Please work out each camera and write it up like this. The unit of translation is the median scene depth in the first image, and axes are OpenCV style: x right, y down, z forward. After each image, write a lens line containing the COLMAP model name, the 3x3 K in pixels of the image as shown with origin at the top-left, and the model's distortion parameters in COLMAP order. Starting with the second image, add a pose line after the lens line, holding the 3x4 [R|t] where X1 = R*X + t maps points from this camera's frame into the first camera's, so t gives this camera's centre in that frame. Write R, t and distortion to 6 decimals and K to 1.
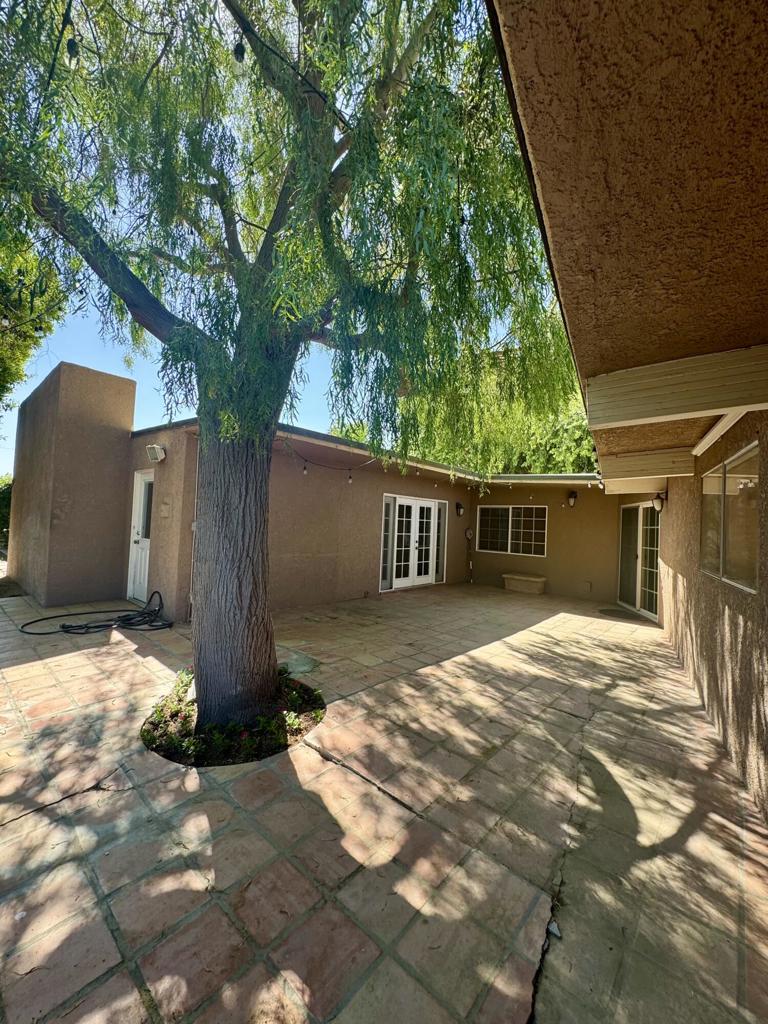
lens RADIAL K [[405.3, 0, 390.7], [0, 405.3, 510.2], [0, 0, 1]] dist [0.000769, 0.000355]
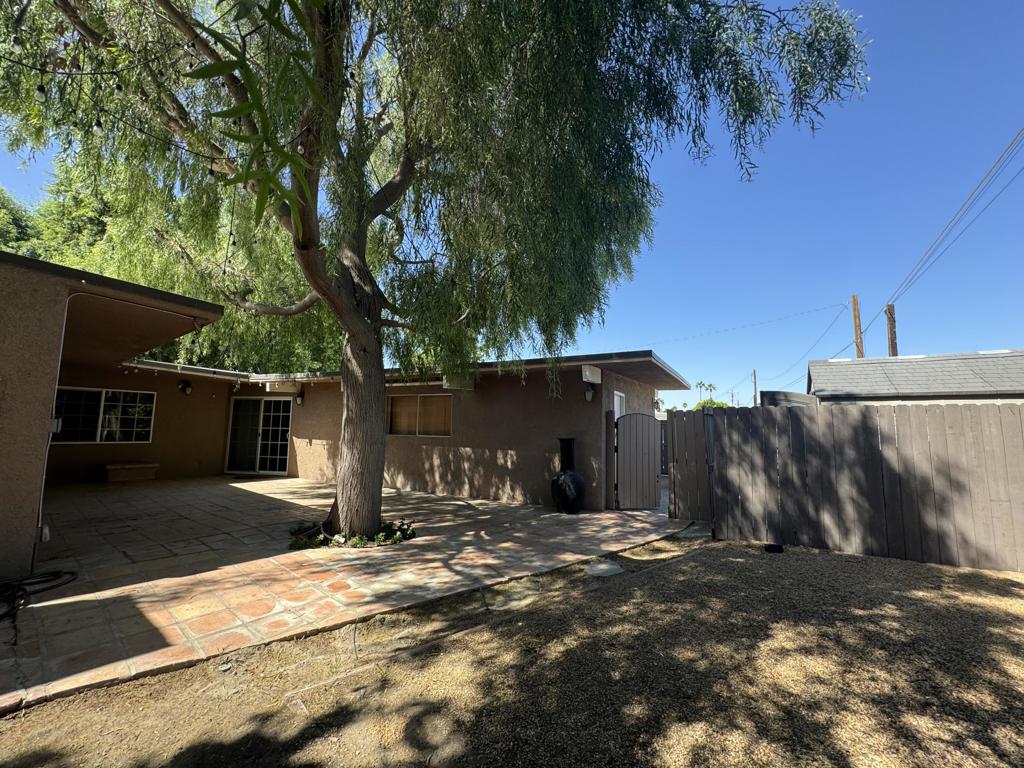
lens RADIAL K [[405.3, 0, 505.7], [0, 405.3, 382.8], [0, 0, 1]] dist [0.000769, 0.000355]
pose [[-0.103235, 0.064344, 0.992574, -1.592832], [-0.055079, 0.996004, -0.070295, -0.025500], [-0.993131, -0.061927, -0.099279, 0.498534]]
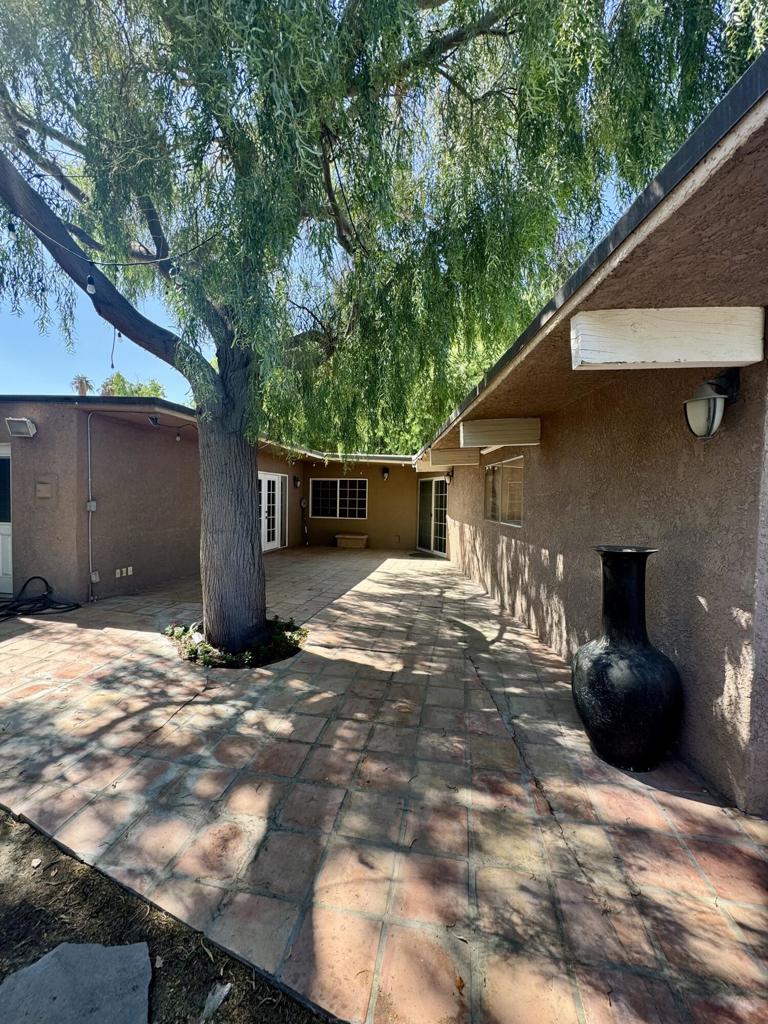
lens RADIAL K [[412.2, 0, 384.0], [0, 412.2, 512.0], [0, 0, 1]] dist [0.000384, 0.000046]
pose [[0.860545, -0.045153, 0.507370, -0.499573], [0.001919, 0.996344, 0.085414, -0.039018], [-0.509372, -0.072529, 0.857485, -0.301011]]
